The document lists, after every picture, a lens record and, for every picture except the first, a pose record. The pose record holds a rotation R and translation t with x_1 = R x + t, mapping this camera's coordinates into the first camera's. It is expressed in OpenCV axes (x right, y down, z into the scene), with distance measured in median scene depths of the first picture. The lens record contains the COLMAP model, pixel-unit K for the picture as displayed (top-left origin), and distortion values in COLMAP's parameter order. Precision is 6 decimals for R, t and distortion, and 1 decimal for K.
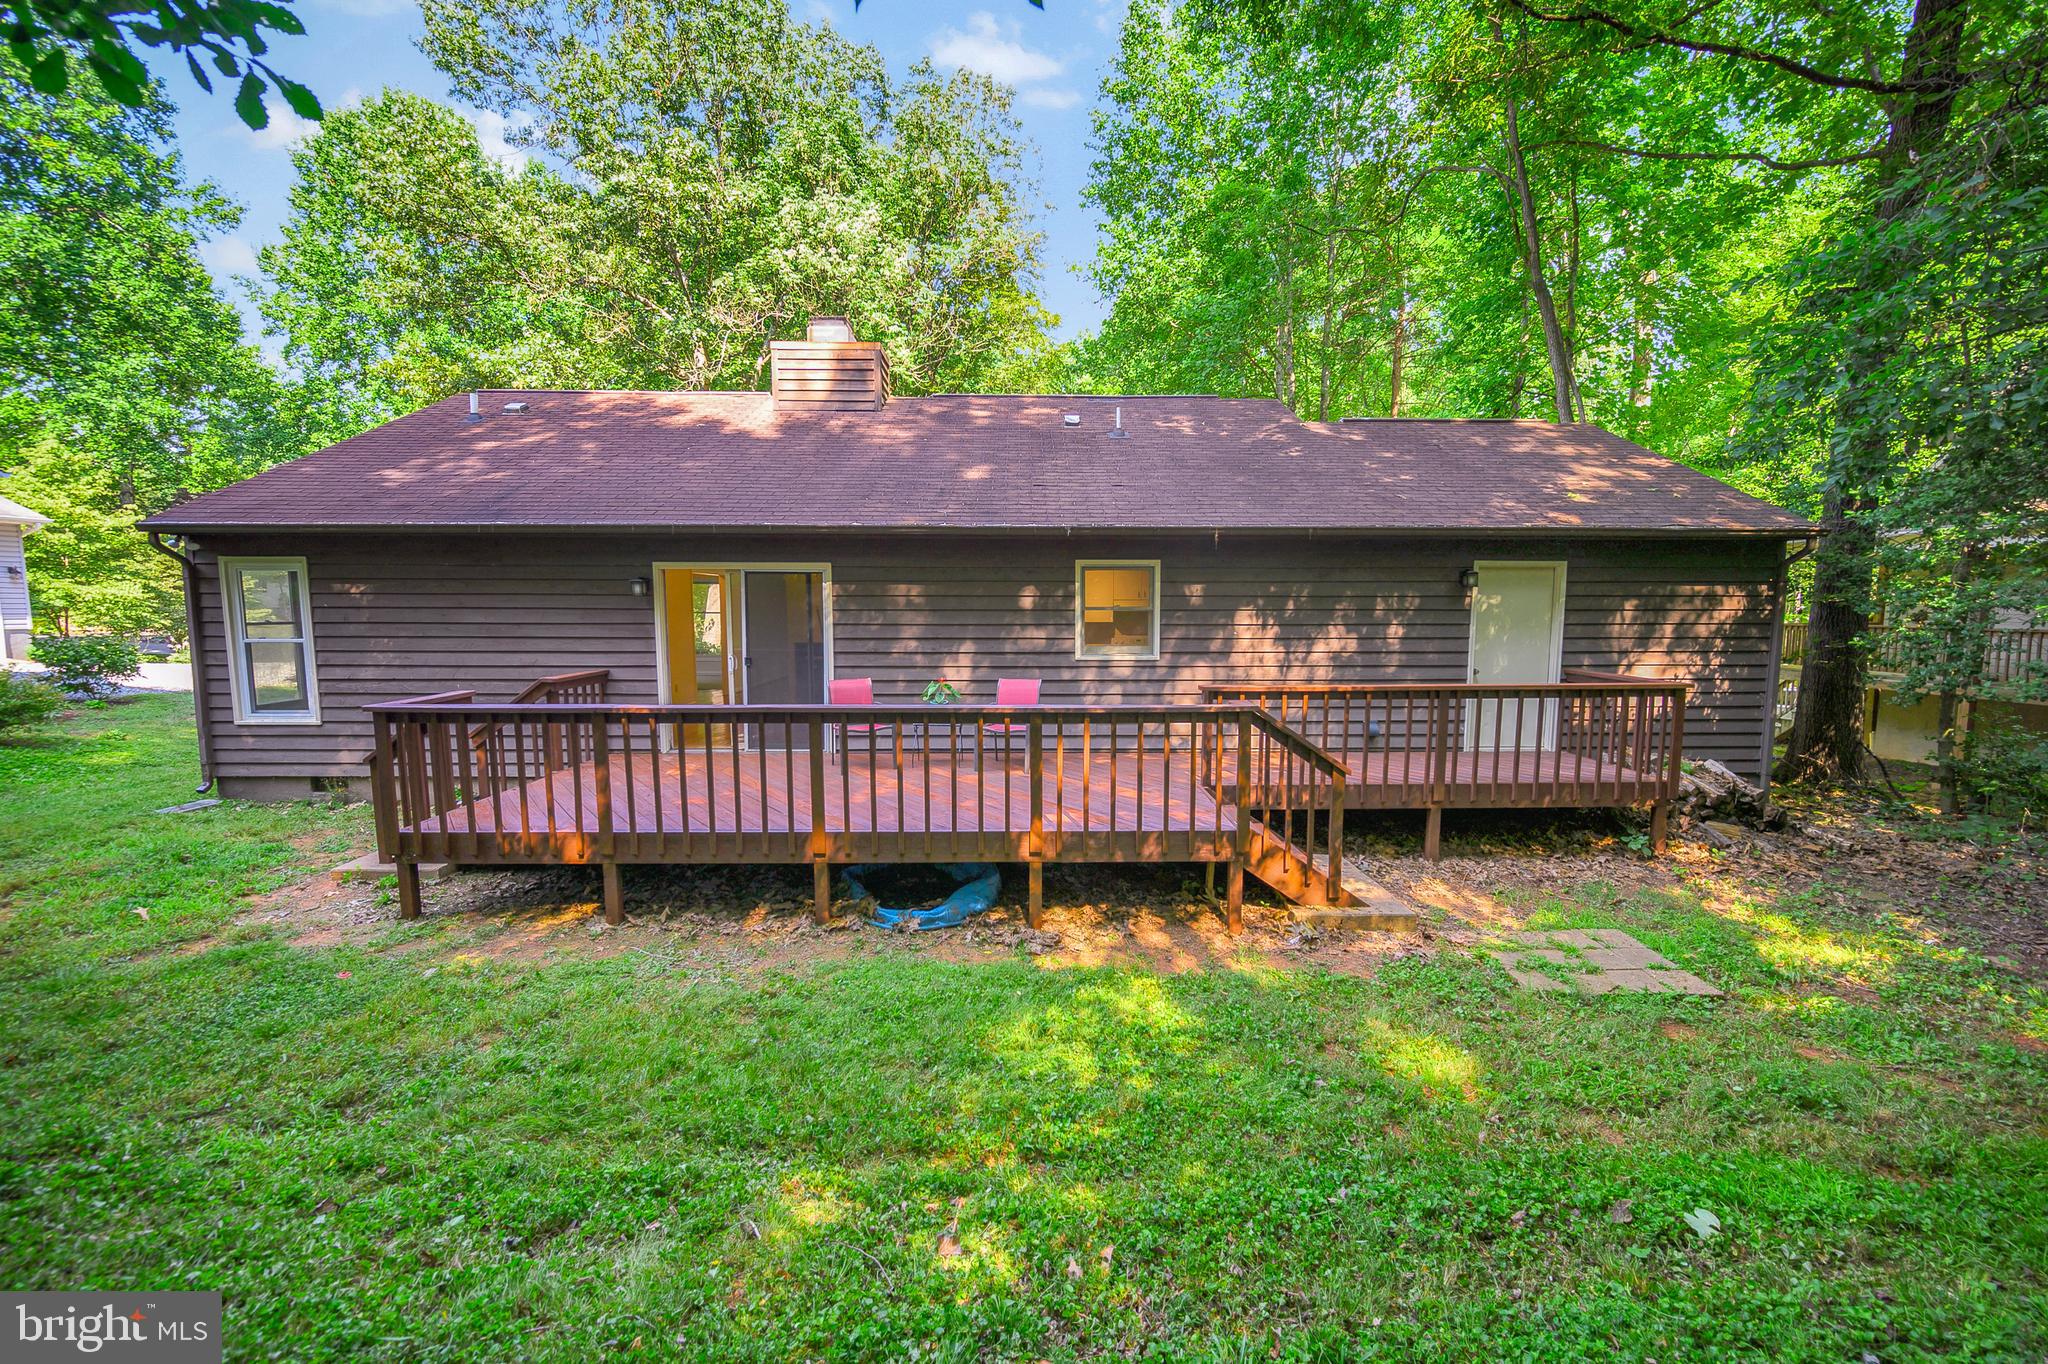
lens RADIAL K [[850.7, 0, 1019.7], [0, 850.7, 659.6], [0, 0, 1]] dist [0.000773, -0.000296]
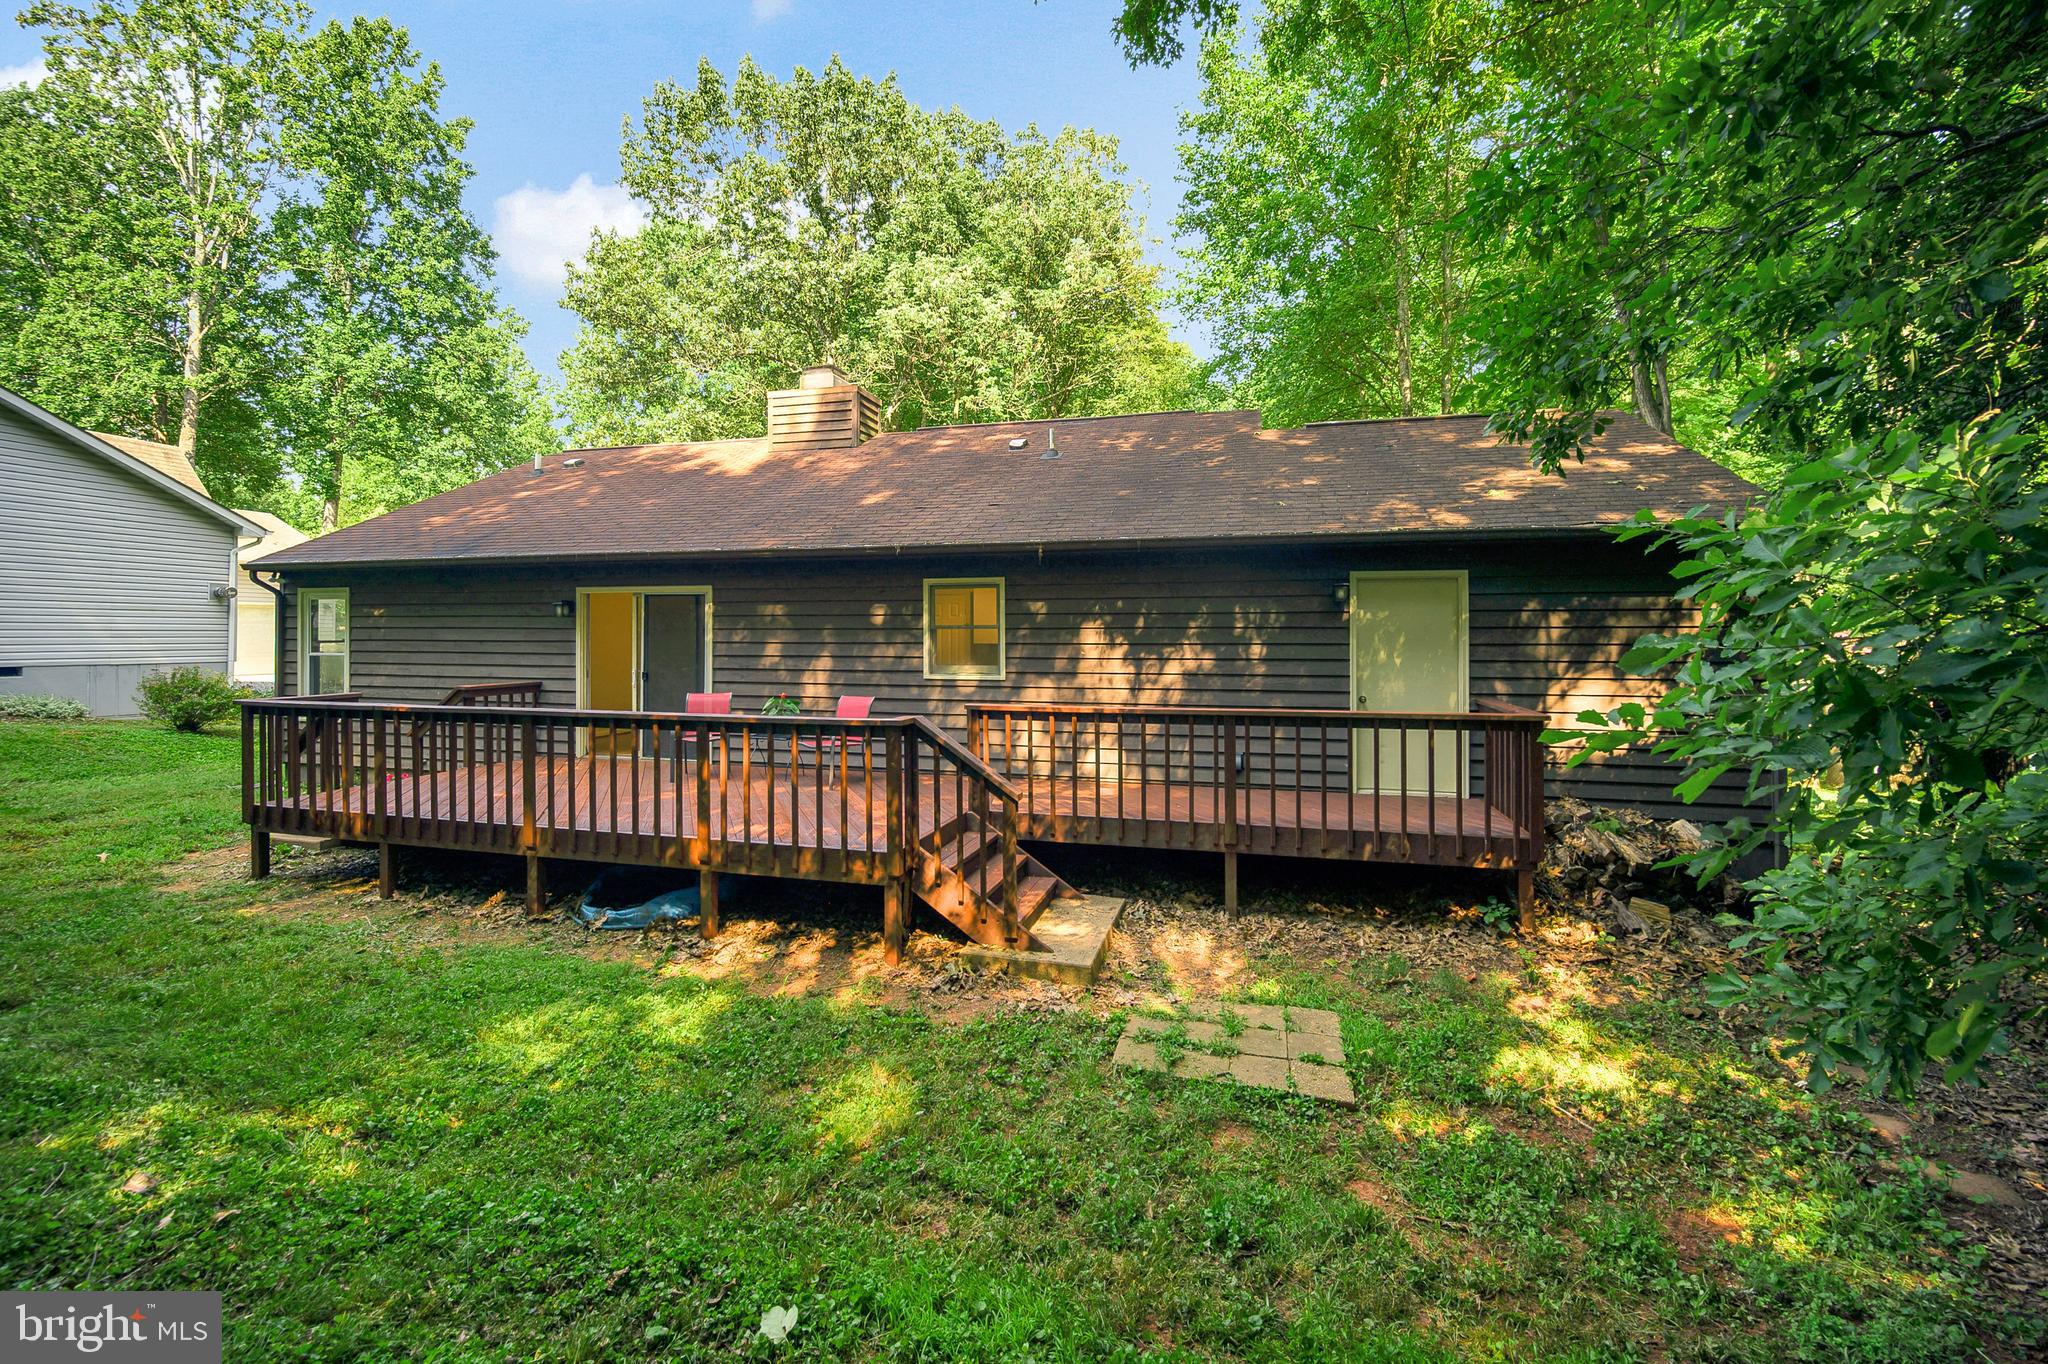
lens RADIAL K [[840.5, 0, 1022.2], [0, 840.5, 614.2], [0, 0, 1]] dist [-0.001277, -0.000183]
pose [[0.960260, -0.005348, -0.279055, 0.465165], [-0.018234, 0.996478, -0.081843, 0.004011], [0.278510, 0.083679, 0.956781, 0.076218]]
